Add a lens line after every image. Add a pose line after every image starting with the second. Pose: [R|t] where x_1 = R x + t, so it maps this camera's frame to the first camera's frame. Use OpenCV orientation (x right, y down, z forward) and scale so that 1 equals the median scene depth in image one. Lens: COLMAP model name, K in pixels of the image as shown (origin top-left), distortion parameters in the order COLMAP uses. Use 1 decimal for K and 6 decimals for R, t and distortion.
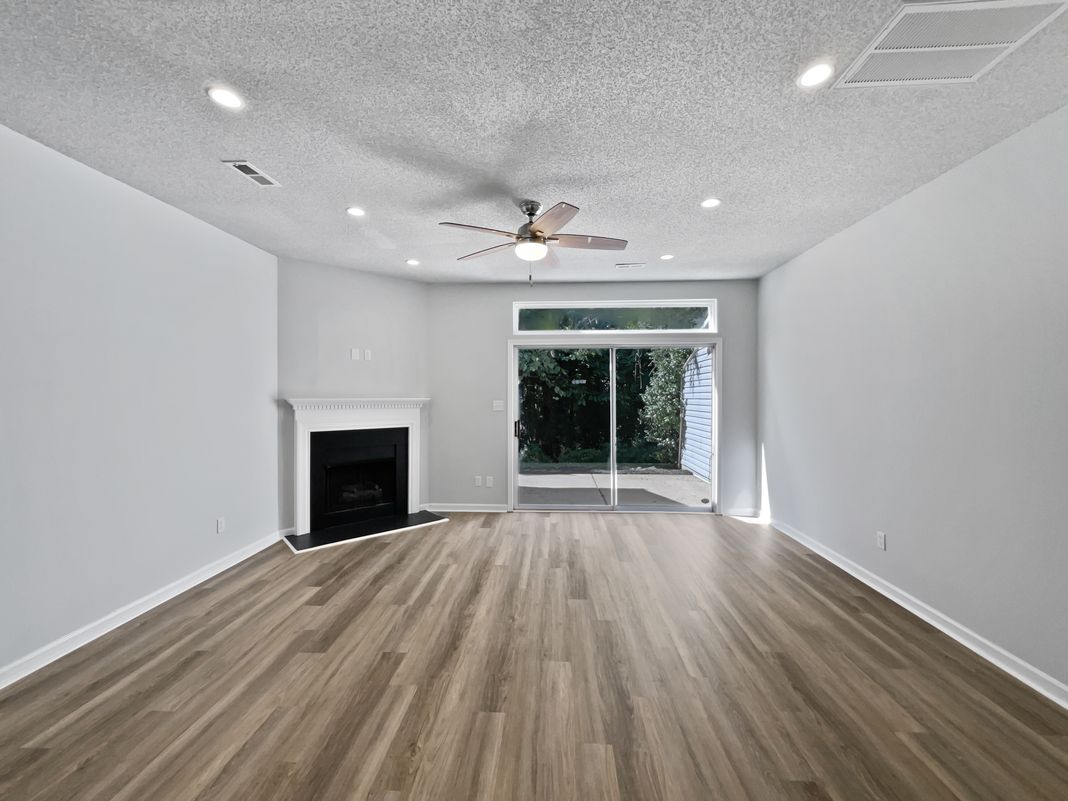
lens RADIAL K [[429.7, 0, 536.5], [0, 429.7, 395.6], [0, 0, 1]] dist [-0.000378, -0.000168]
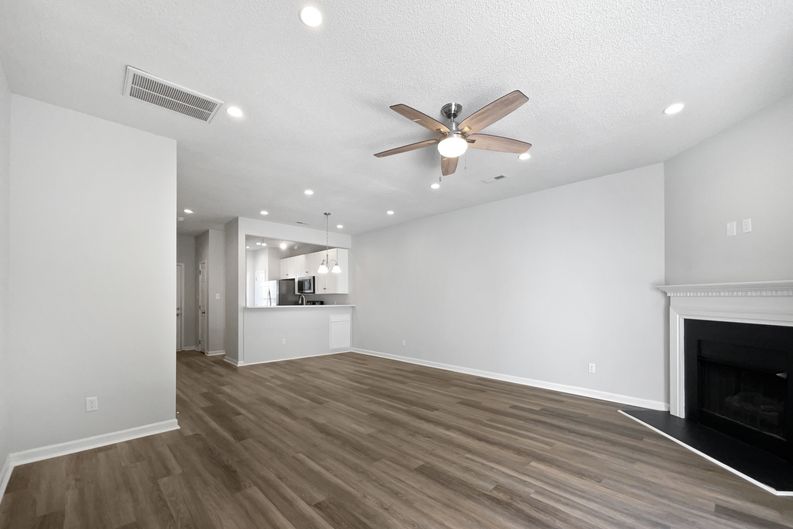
lens RADIAL K [[323.2, 0, 400.2], [0, 323.2, 298.7], [0, 0, 1]] dist [0.021786, 0.000264]
pose [[-0.667726, 0.001301, -0.744406, 0.720140], [-0.000157, 0.999998, 0.001888, 0.052792], [0.744407, 0.001378, -0.667725, 1.481102]]
